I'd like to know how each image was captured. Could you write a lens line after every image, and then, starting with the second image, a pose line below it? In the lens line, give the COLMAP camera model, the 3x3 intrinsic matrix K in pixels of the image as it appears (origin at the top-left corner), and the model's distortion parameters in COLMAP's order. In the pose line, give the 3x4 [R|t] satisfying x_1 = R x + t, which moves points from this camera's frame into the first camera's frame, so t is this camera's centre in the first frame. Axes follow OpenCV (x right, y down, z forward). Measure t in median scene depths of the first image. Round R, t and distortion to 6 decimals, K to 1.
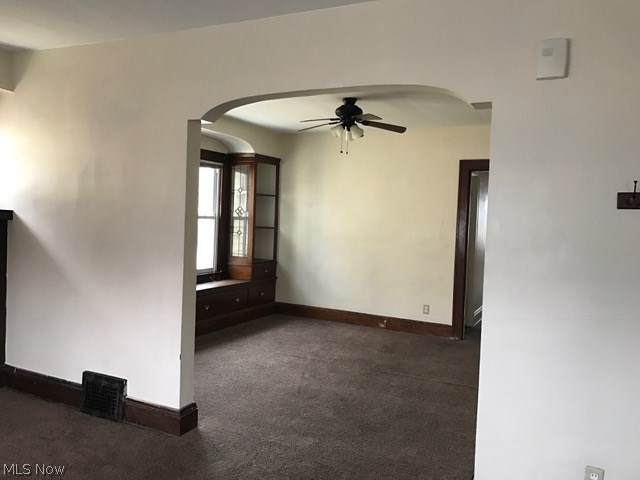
lens RADIAL K [[531.0, 0, 321.3], [0, 531.0, 230.9], [0, 0, 1]] dist [0.027735, -0.005063]
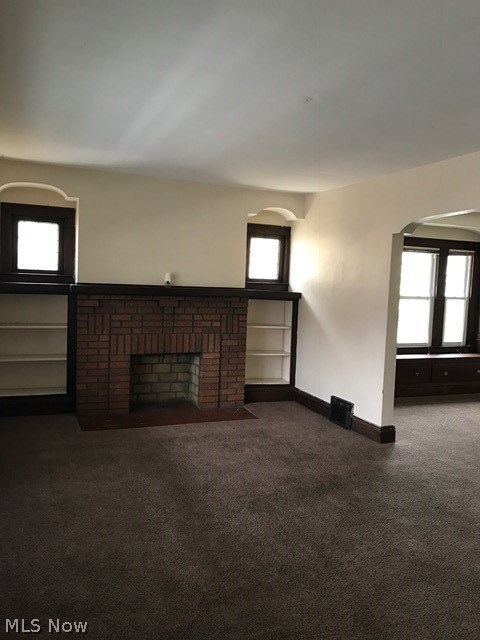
lens RADIAL K [[531.0, 0, 236.1], [0, 531.0, 316.0], [0, 0, 1]] dist [0.027735, -0.005063]
pose [[0.742017, 0.033914, -0.669523, 0.402888], [-0.025866, 0.999424, 0.021958, -0.000193], [0.669882, 0.001025, 0.742467, -0.368406]]
